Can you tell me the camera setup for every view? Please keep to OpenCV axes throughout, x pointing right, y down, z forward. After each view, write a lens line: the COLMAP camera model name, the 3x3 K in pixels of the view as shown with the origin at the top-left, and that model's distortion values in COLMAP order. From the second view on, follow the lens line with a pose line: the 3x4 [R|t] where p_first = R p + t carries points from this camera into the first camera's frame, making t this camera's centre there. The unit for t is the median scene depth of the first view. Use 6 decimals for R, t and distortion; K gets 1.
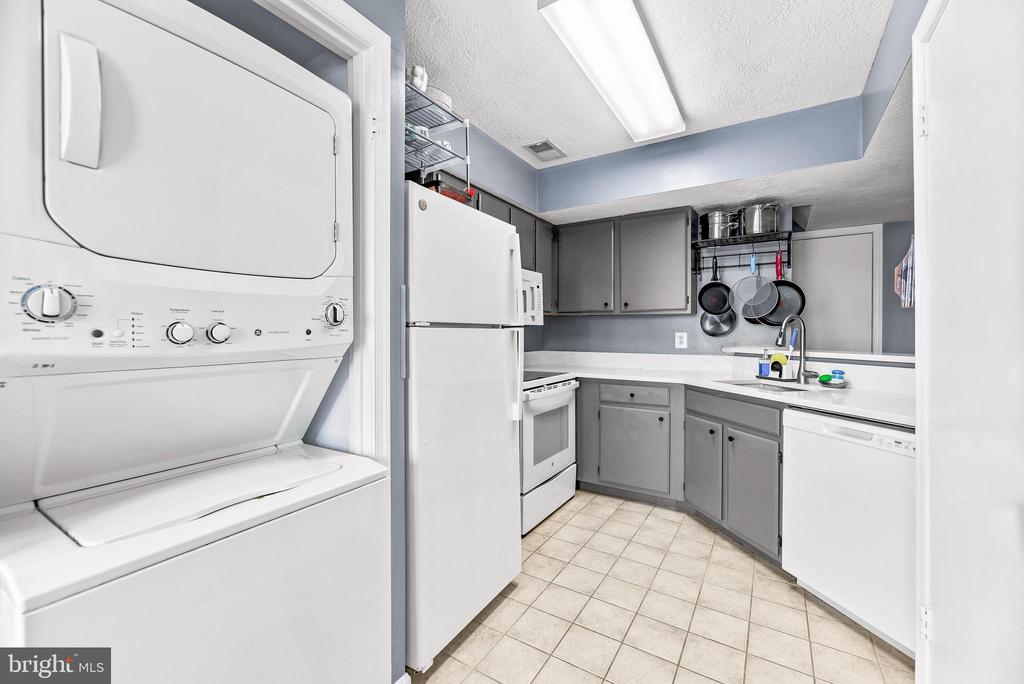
lens RADIAL K [[418.5, 0, 505.6], [0, 418.5, 332.0], [0, 0, 1]] dist [-0.006504, -0.000188]
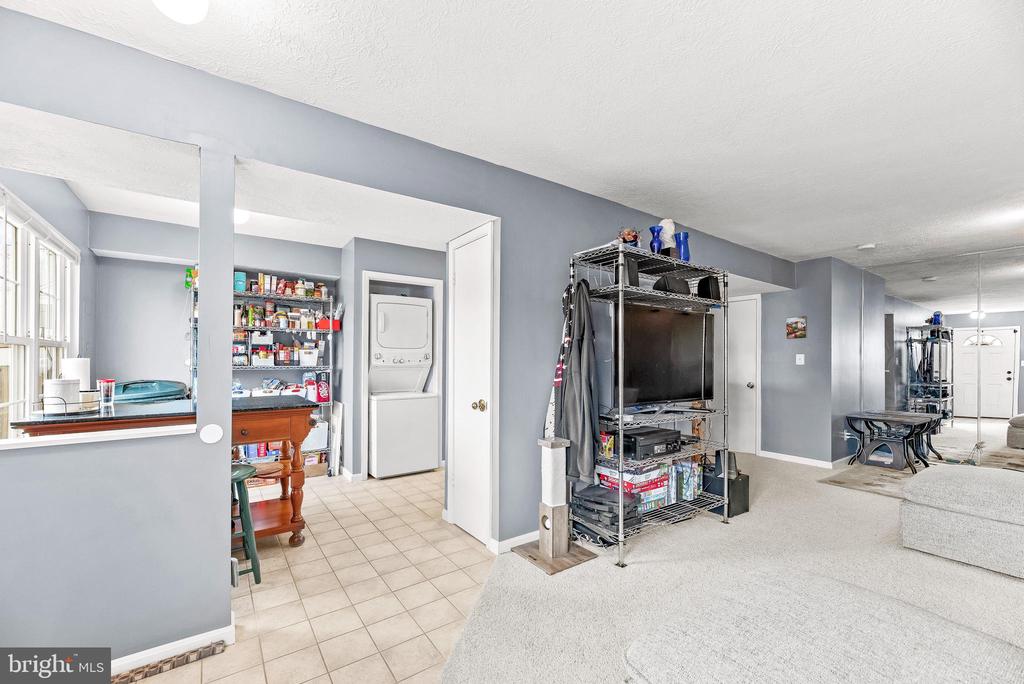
lens RADIAL K [[418.5, 0, 508.3], [0, 418.5, 359.6], [0, 0, 1]] dist [-0.006504, -0.000188]
pose [[0.927730, 0.002402, -0.373245, 1.577895], [-0.004510, 0.999978, -0.004775, 0.001415], [0.373226, 0.006113, 0.927720, -2.112731]]
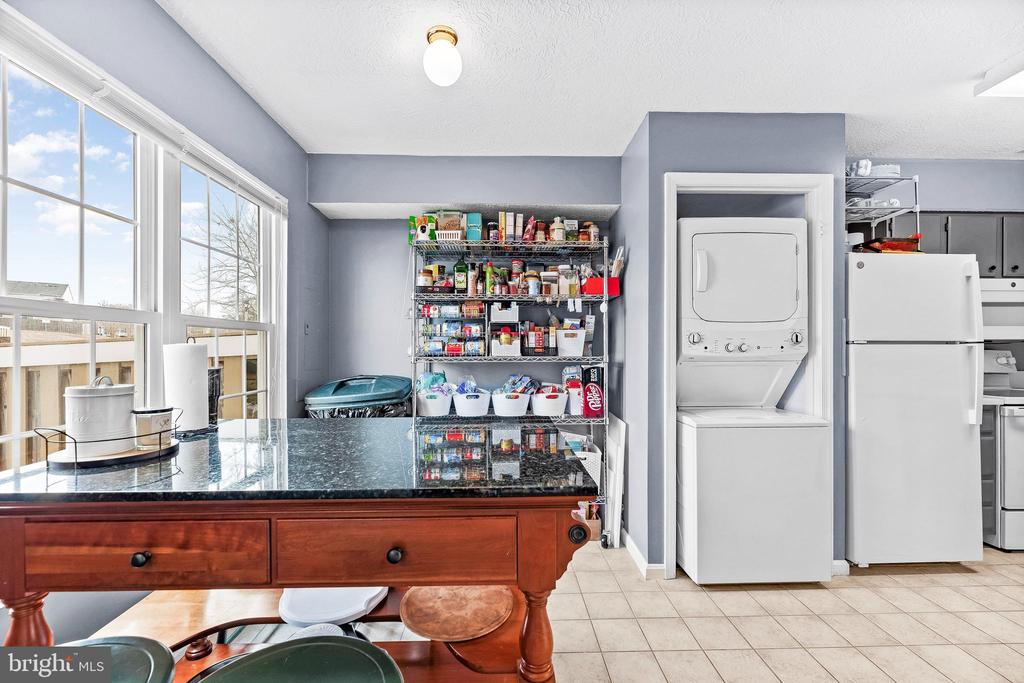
lens RADIAL K [[418.5, 0, 502.4], [0, 418.5, 349.9], [0, 0, 1]] dist [-0.006504, -0.000188]
pose [[0.544391, 0.003385, -0.838825, 0.400790], [-0.000067, 0.999992, 0.003992, 0.003787], [0.838832, -0.002117, 0.544387, -1.019540]]
